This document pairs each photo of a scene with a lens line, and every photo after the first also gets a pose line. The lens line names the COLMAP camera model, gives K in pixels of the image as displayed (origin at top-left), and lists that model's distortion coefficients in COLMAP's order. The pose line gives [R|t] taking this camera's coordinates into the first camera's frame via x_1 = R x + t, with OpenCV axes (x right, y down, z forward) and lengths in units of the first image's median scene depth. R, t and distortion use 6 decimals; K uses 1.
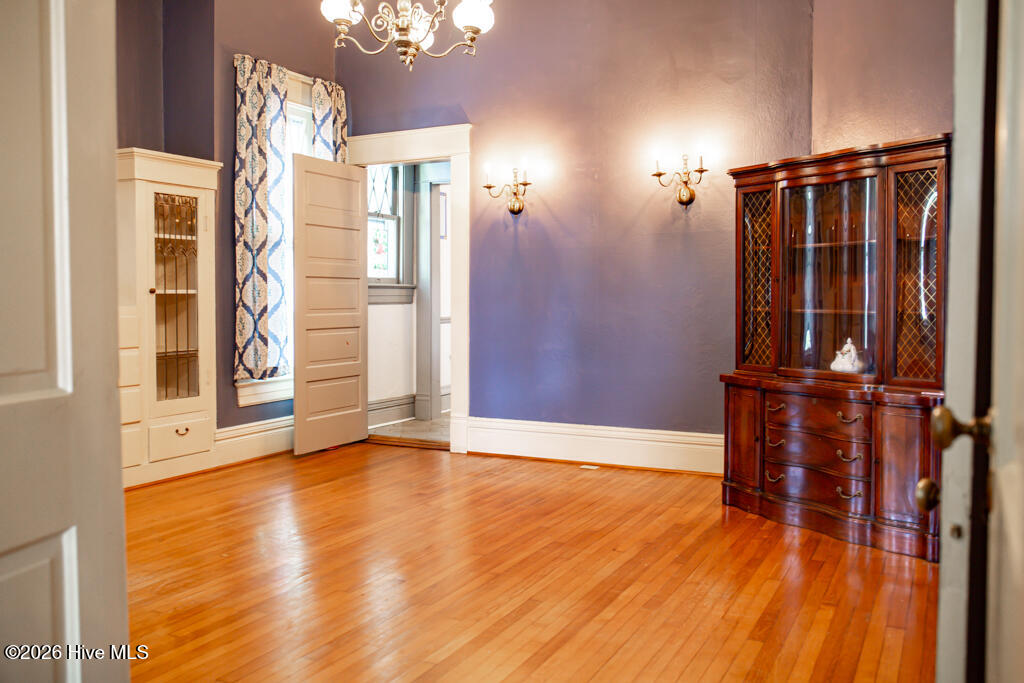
lens RADIAL K [[877.8, 0, 512.0], [0, 877.8, 341.5], [0, 0, 1]] dist [-0.011657, 0.000341]
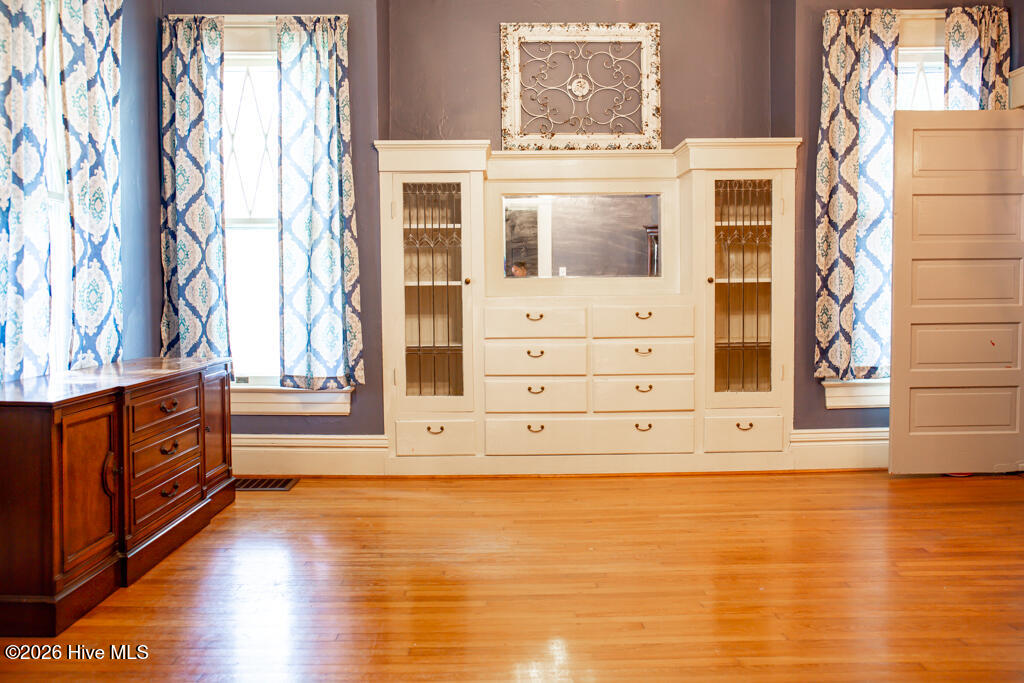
lens RADIAL K [[877.8, 0, 512.0], [0, 877.8, 341.5], [0, 0, 1]] dist [-0.011657, 0.000341]
pose [[0.466163, 0.046843, -0.883458, 0.334664], [-0.034200, 0.998805, 0.034913, -0.014192], [0.884037, 0.013939, 0.467208, 0.309724]]
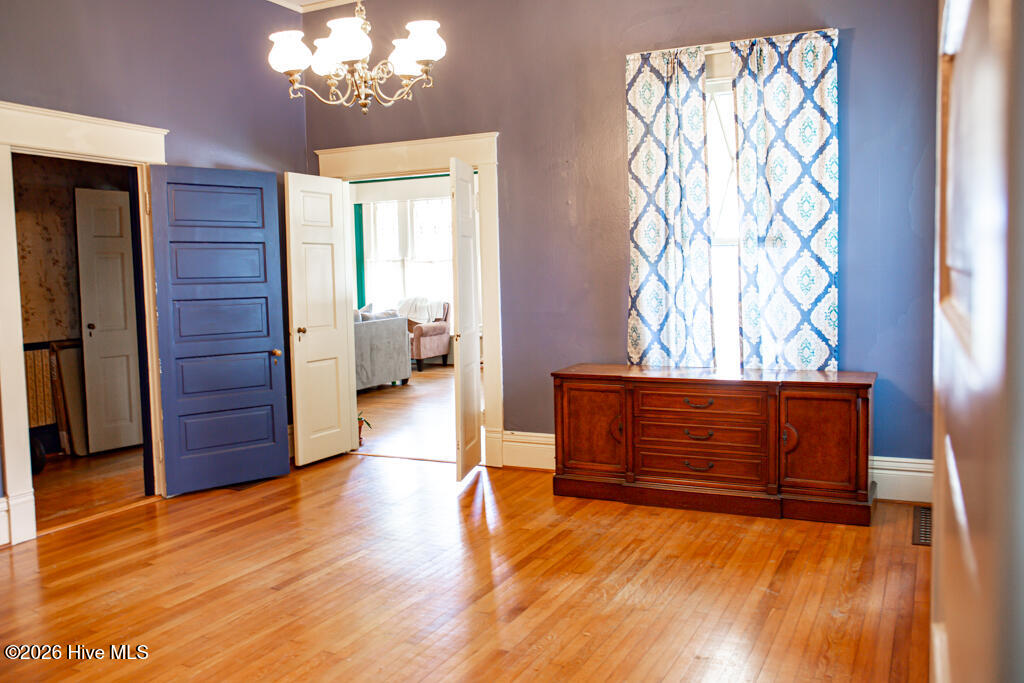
lens RADIAL K [[877.8, 0, 512.0], [0, 877.8, 341.5], [0, 0, 1]] dist [-0.011657, 0.000341]
pose [[-0.999439, 0.023893, -0.023476, -0.162430], [0.020894, 0.992482, 0.120596, -0.105935], [0.026181, 0.120038, -0.992424, 1.257538]]
